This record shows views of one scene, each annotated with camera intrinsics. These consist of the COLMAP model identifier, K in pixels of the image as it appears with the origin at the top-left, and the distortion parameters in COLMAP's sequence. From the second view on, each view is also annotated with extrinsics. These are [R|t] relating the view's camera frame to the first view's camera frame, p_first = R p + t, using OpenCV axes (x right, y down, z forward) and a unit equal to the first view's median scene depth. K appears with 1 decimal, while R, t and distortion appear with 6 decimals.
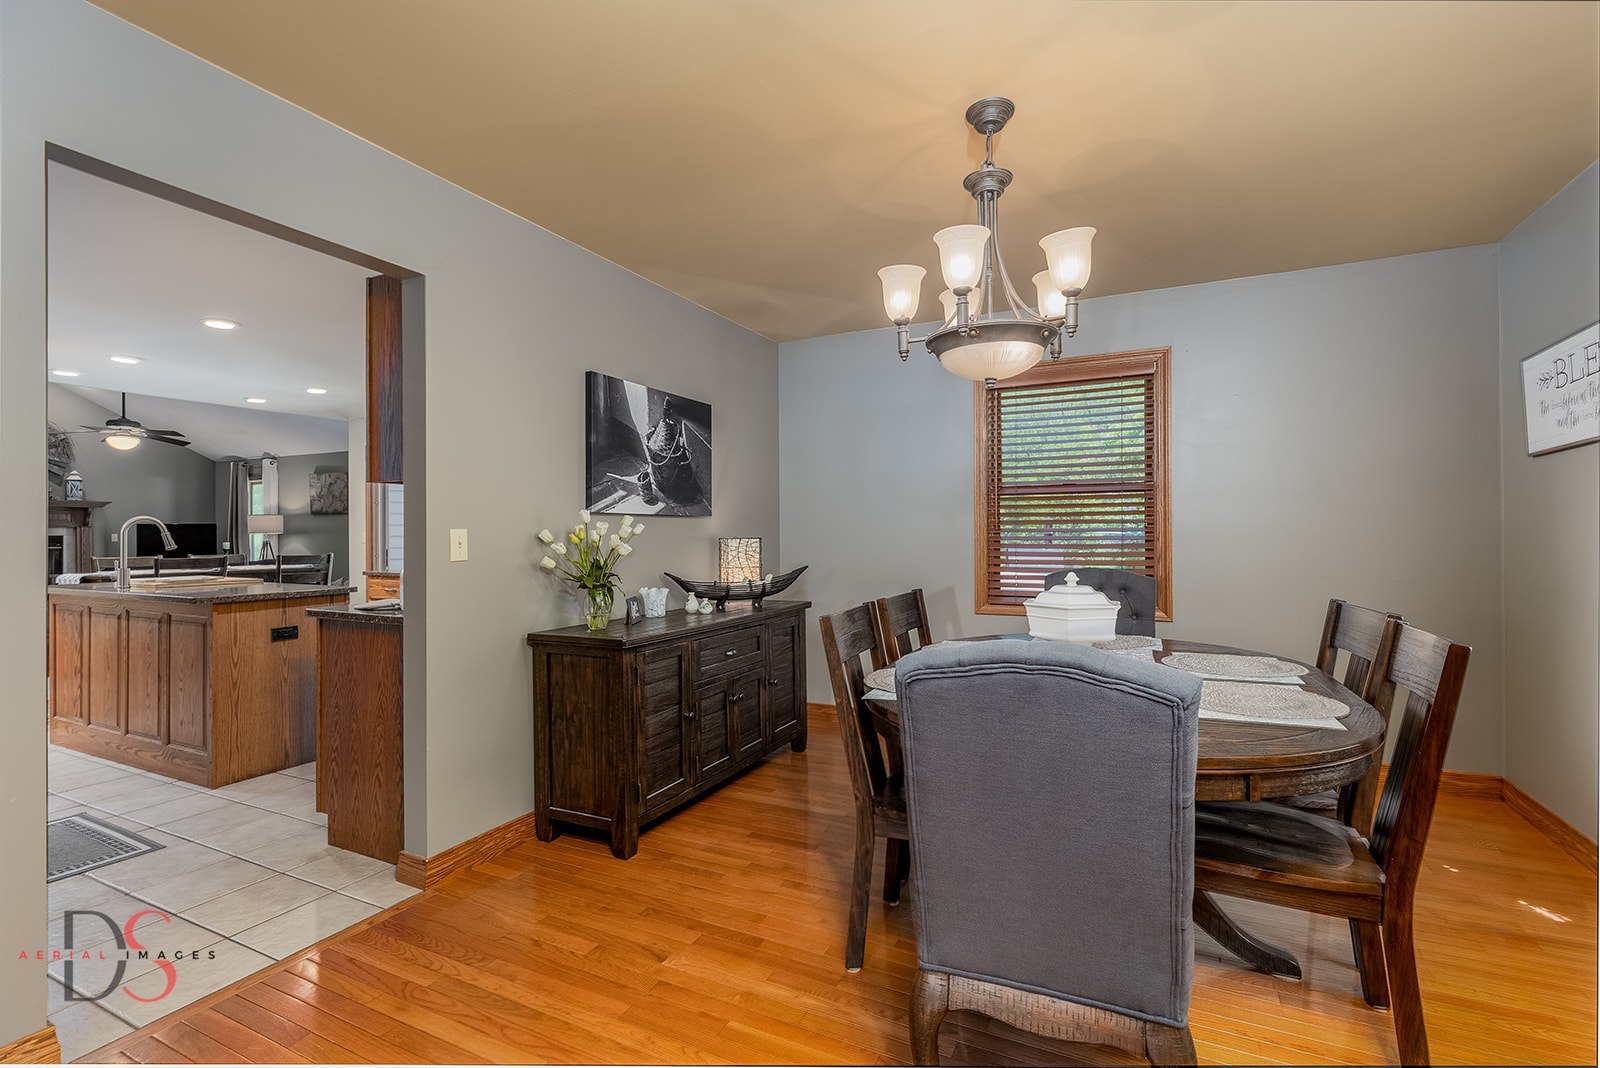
lens RADIAL K [[723.9, 0, 807.1], [0, 723.9, 528.8], [0, 0, 1]] dist [0.005179, -0.000607]
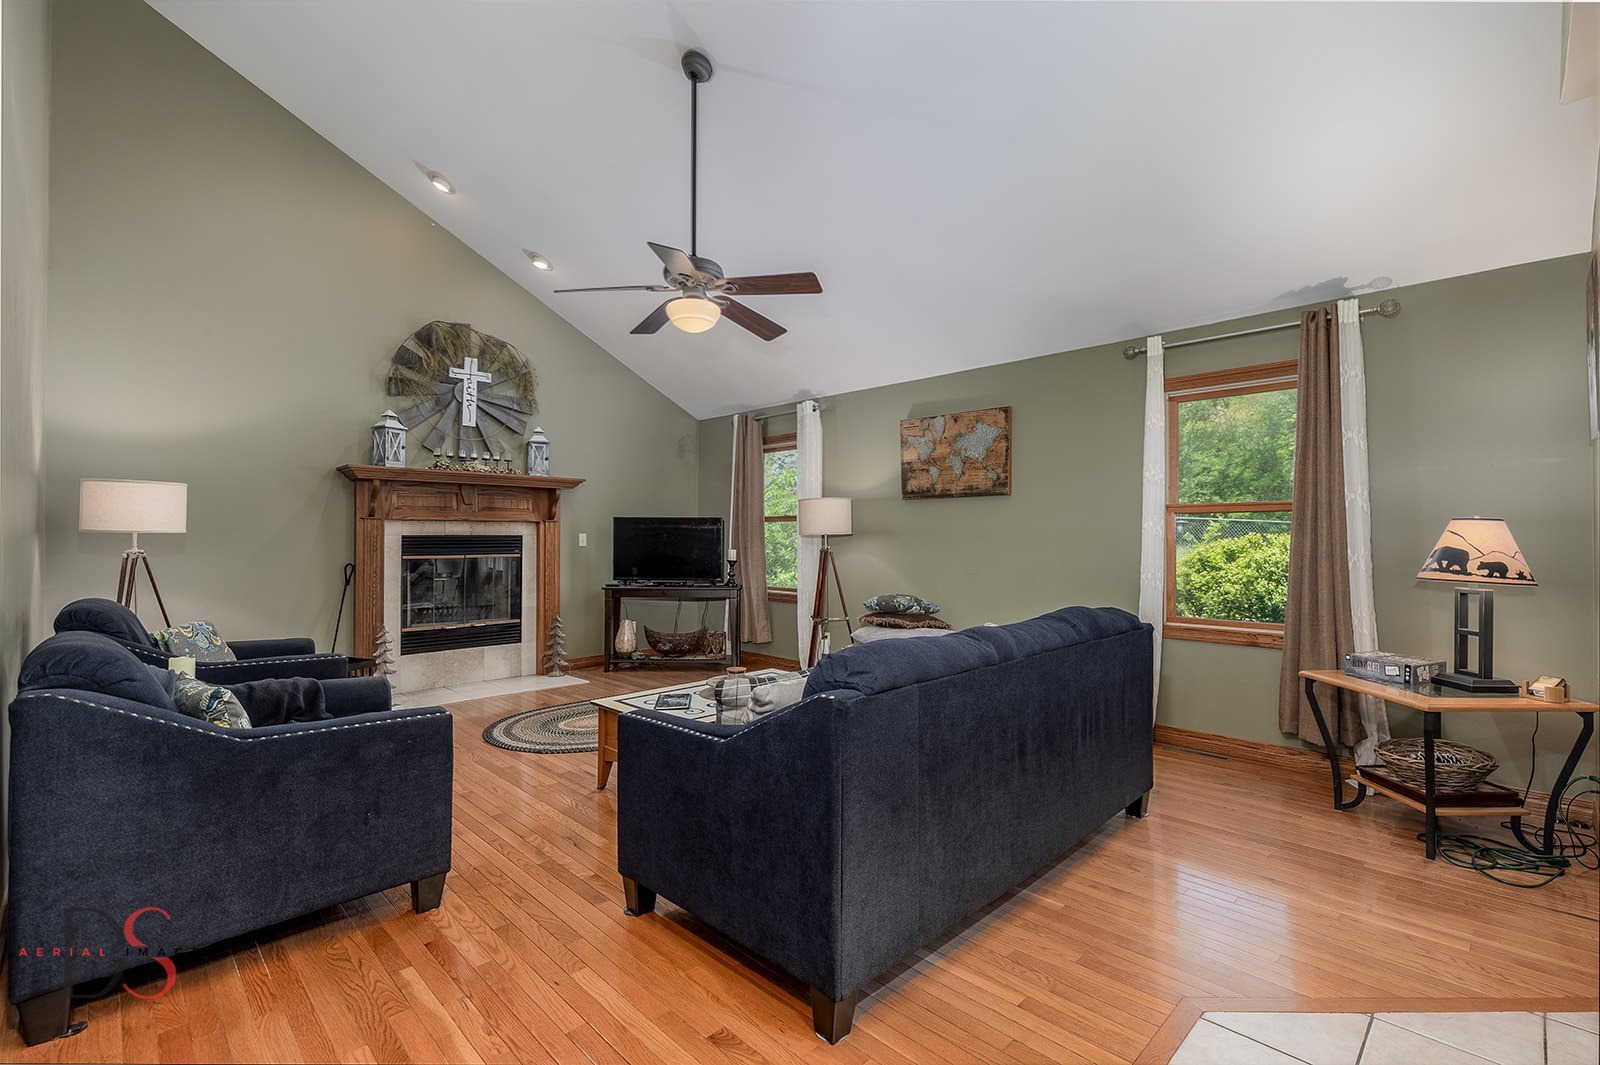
lens RADIAL K [[723.9, 0, 812.2], [0, 723.9, 532.5], [0, 0, 1]] dist [0.005179, -0.000607]
pose [[0.947211, 0.004952, -0.320572, -0.580323], [-0.007981, 0.999935, -0.008134, 0.009536], [0.320511, 0.010263, 0.947189, 0.489077]]
